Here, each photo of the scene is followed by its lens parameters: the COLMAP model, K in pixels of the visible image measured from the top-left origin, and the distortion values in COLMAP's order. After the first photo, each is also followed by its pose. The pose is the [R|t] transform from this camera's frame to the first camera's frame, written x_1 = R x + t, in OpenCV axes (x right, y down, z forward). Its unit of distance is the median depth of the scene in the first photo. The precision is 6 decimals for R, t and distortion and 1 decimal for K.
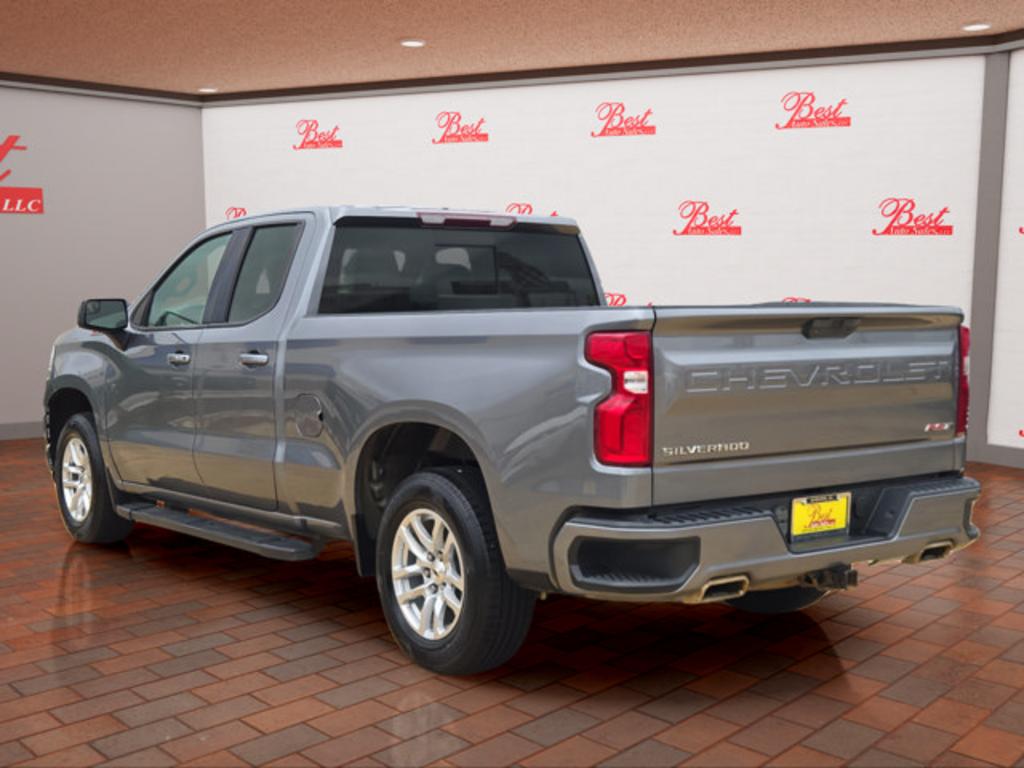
lens RADIAL K [[905.7, 0, 505.4], [0, 905.7, 384.2], [0, 0, 1]] dist [0.018445, 0.015547]
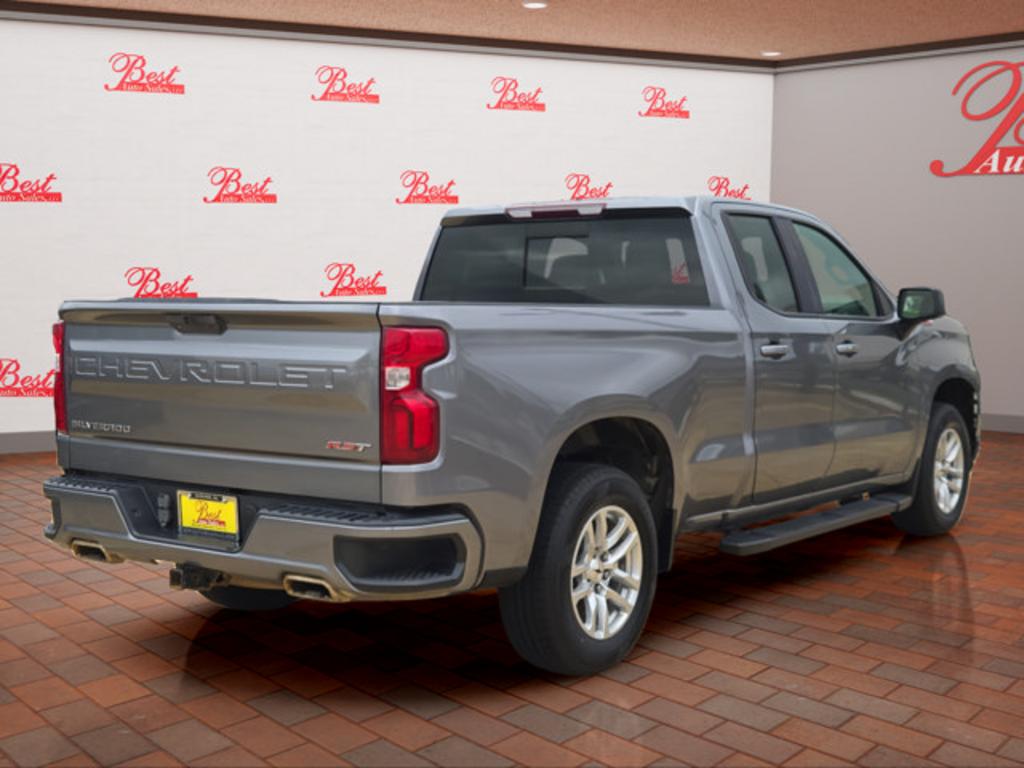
lens RADIAL K [[905.7, 0, 505.3], [0, 905.7, 384.5], [0, 0, 1]] dist [0.018445, 0.015547]
pose [[0.612054, 0.081006, -0.786656, 1.296270], [-0.071310, 0.996341, 0.047116, -0.064410], [0.787594, 0.027259, 0.615591, 0.636511]]
